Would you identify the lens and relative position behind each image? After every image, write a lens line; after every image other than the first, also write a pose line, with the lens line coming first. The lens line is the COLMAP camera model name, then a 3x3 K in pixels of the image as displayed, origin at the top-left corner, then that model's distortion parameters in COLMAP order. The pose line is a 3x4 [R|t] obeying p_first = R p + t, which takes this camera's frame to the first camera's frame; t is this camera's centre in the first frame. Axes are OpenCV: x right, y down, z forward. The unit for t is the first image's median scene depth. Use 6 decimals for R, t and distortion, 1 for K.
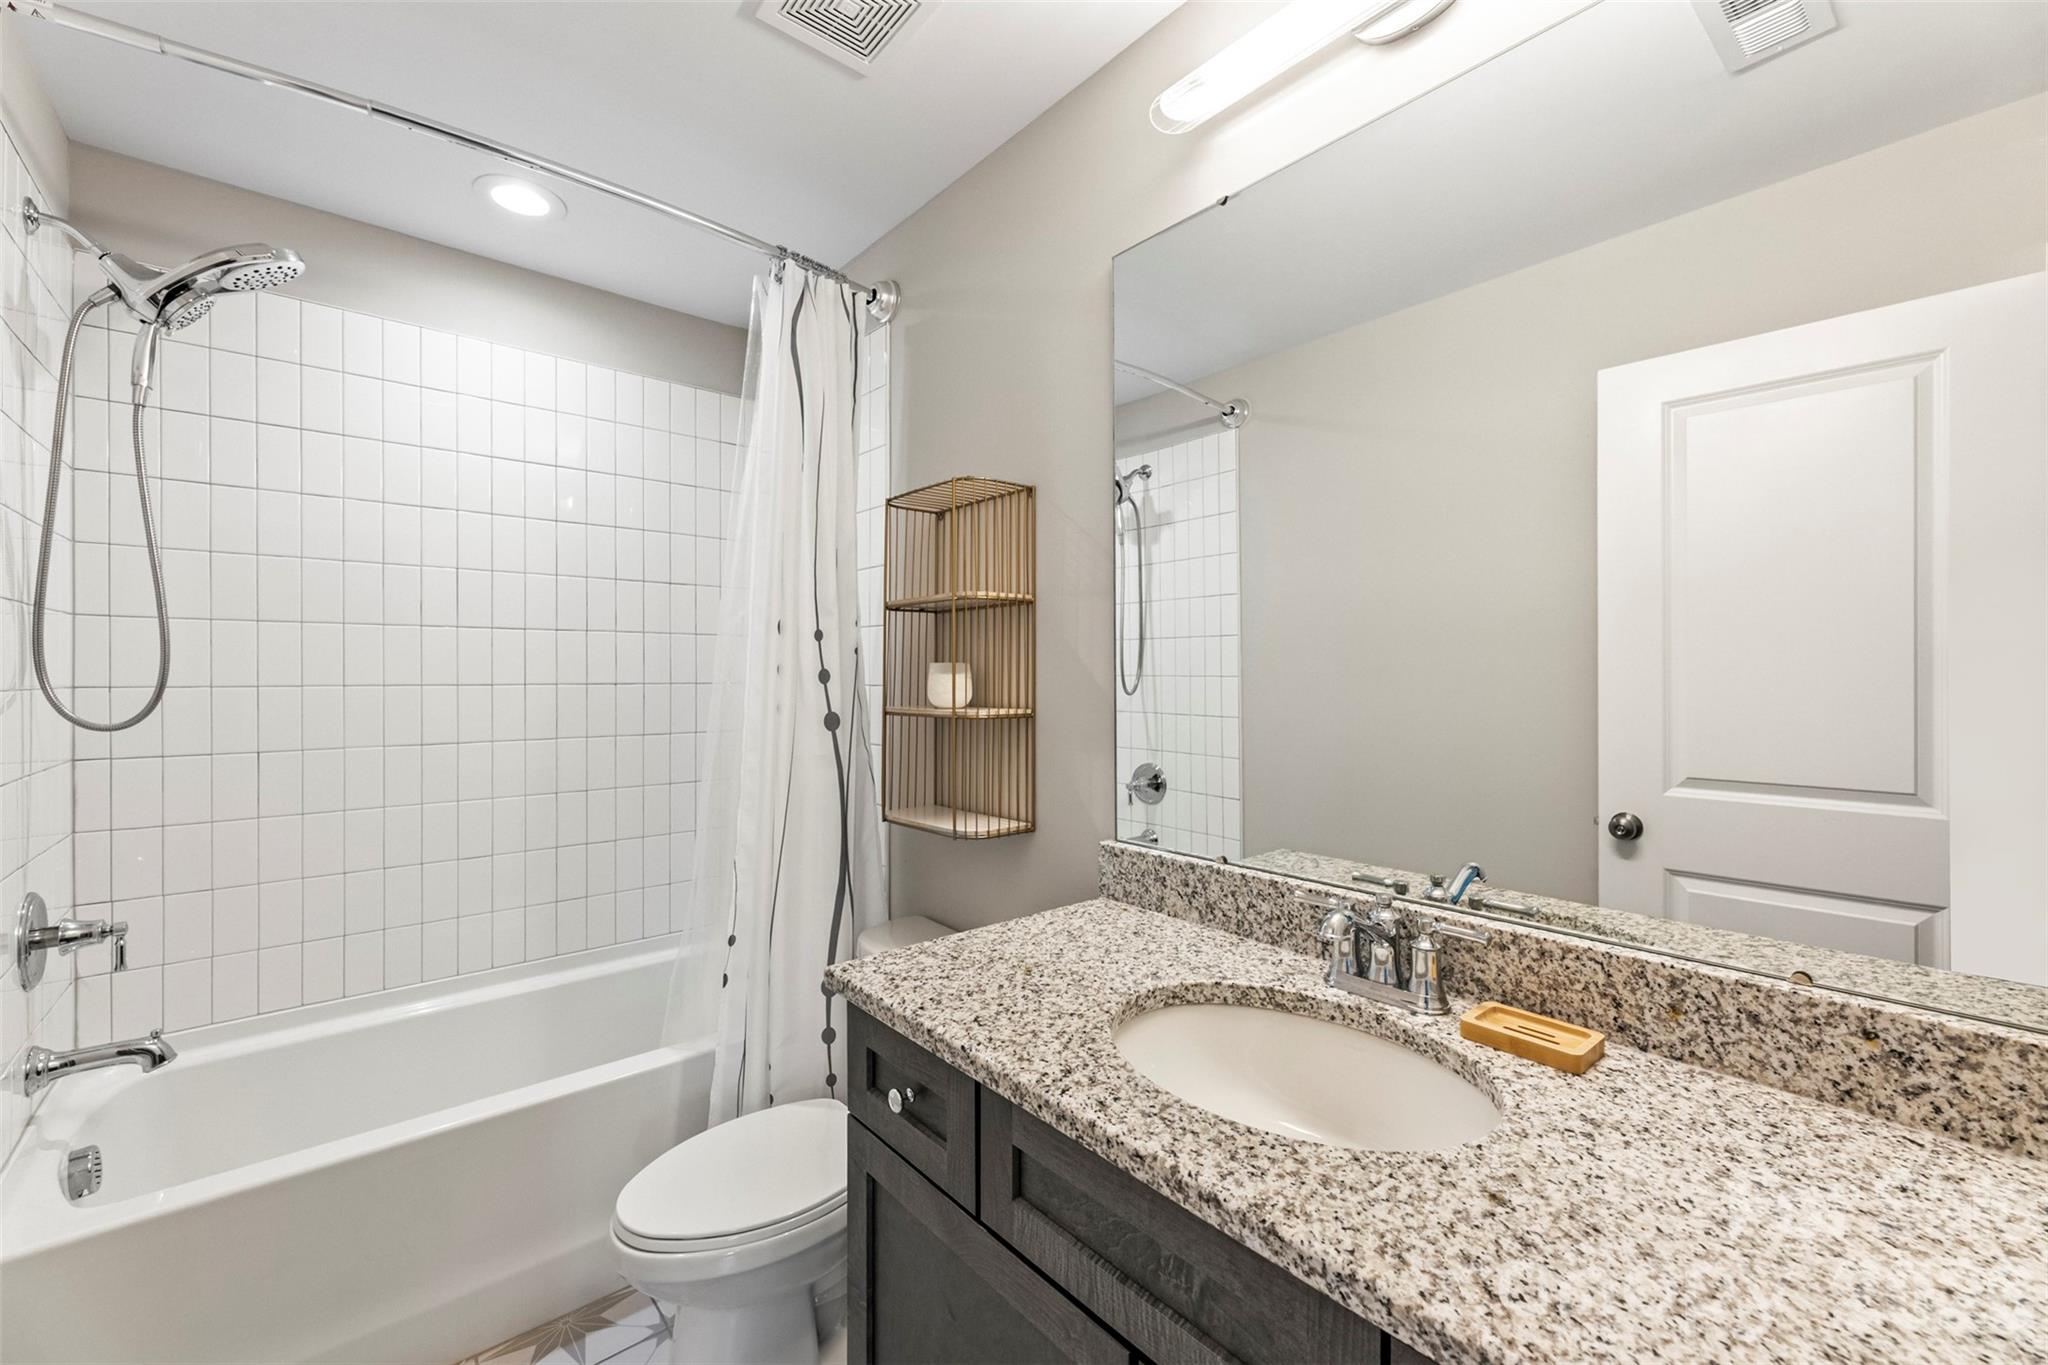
lens RADIAL K [[823.0, 0, 1023.4], [0, 823.0, 679.7], [0, 0, 1]] dist [0.001141, -0.000178]
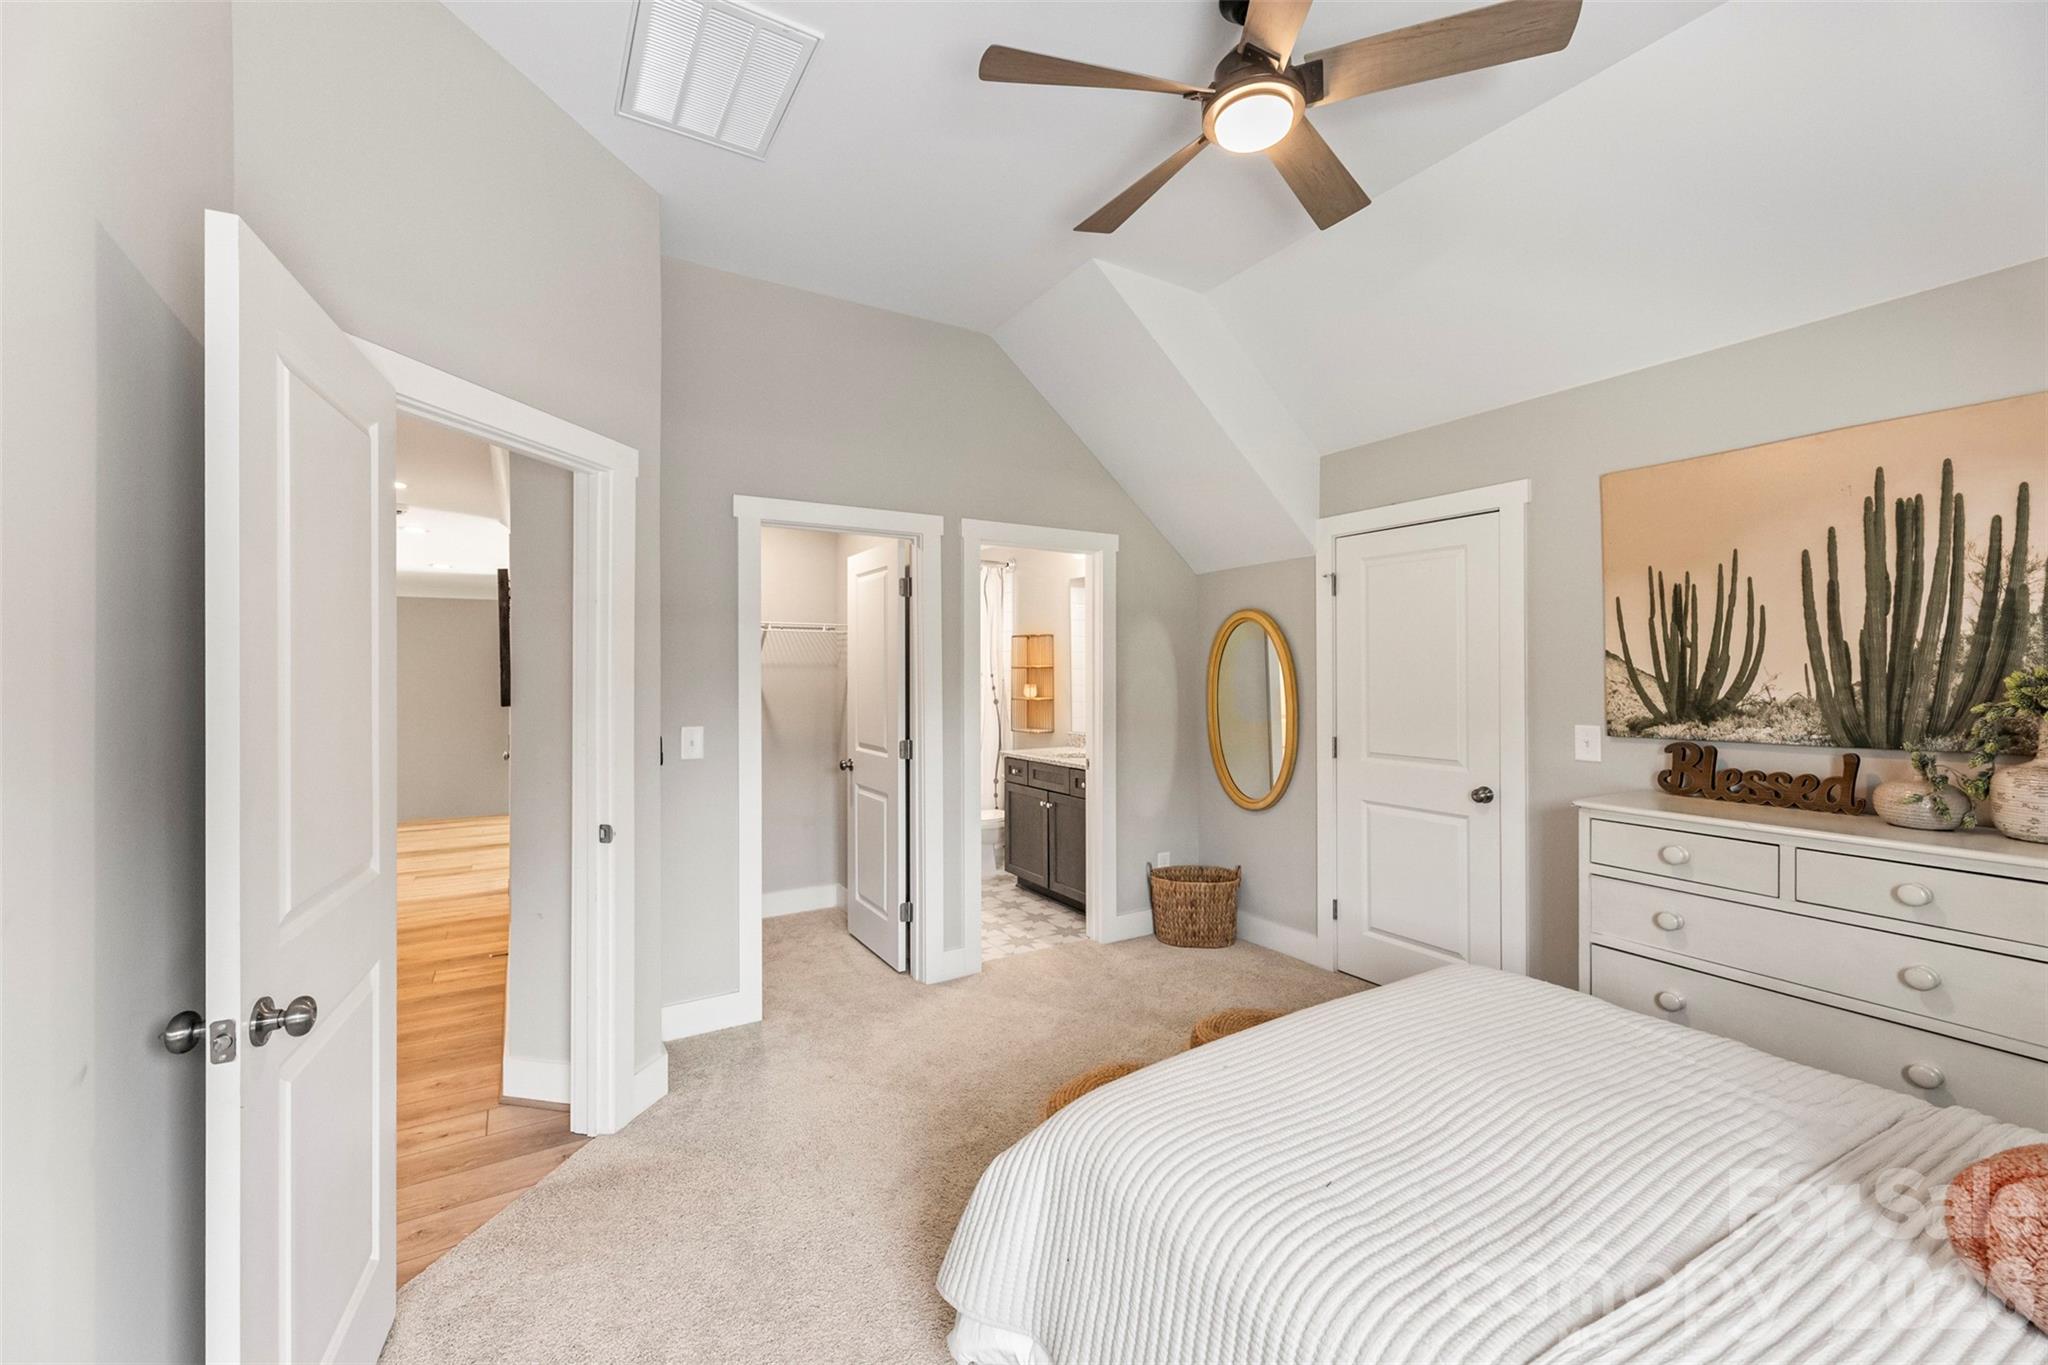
lens RADIAL K [[823.0, 0, 1015.3], [0, 823.0, 675.6], [0, 0, 1]] dist [0.001141, -0.000178]
pose [[0.986855, -0.003989, -0.161559, 0.384641], [0.004129, 0.999991, 0.000531, -0.056661], [0.161555, -0.001191, 0.986863, -2.287422]]
